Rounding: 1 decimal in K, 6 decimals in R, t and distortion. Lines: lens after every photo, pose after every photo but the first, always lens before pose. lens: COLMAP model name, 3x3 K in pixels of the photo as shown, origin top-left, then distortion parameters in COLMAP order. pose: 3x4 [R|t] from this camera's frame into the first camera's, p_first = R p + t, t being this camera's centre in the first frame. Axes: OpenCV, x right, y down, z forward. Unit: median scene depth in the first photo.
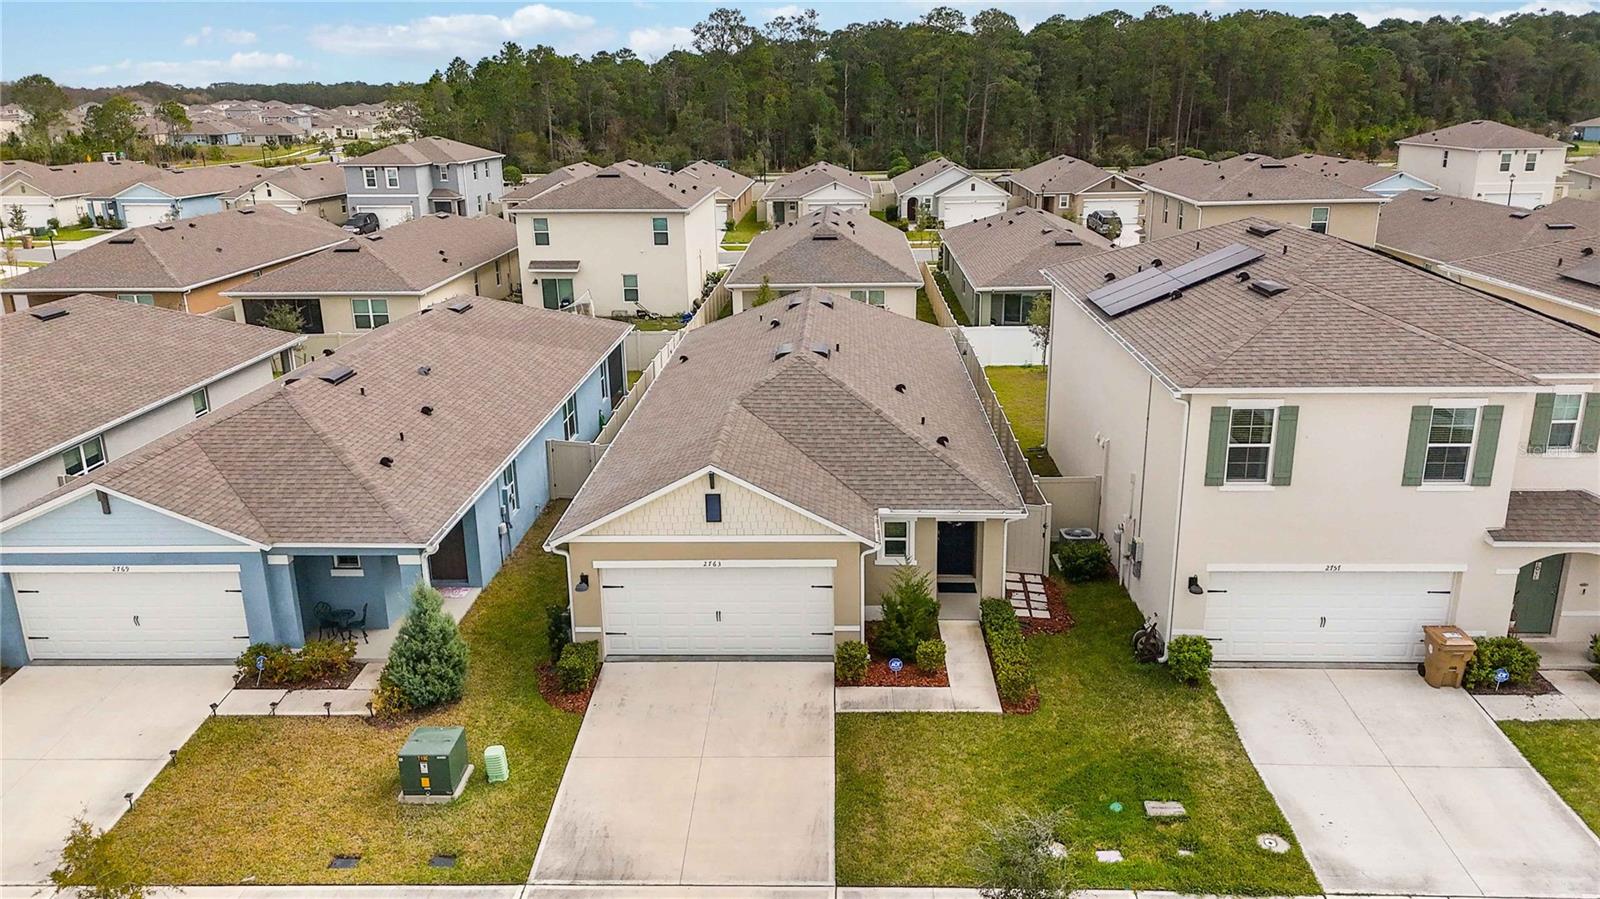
lens RADIAL K [[1175.3, 0, 803.1], [0, 1175.3, 449.1], [0, 0, 1]] dist [0.071300, -0.064063]
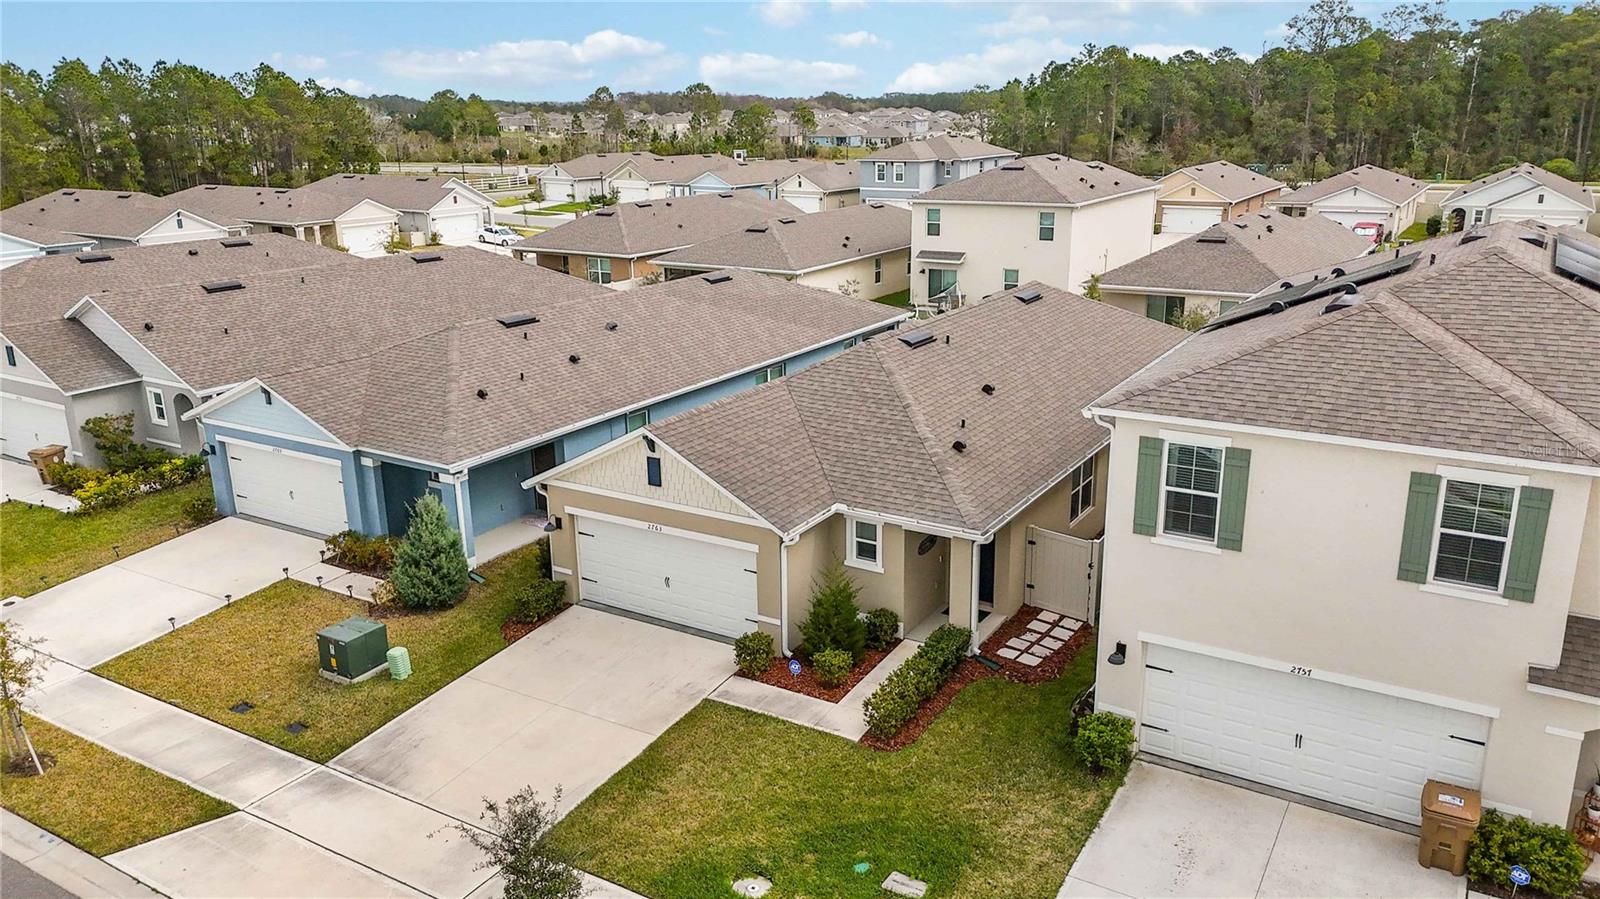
lens RADIAL K [[1175.3, 0, 801.5], [0, 1175.3, 445.5], [0, 0, 1]] dist [0.071300, -0.064063]
pose [[0.870569, 0.139296, -0.471917, 0.488710], [-0.142977, 0.989322, 0.028262, -0.017638], [0.470815, 0.042869, 0.881190, 0.168787]]
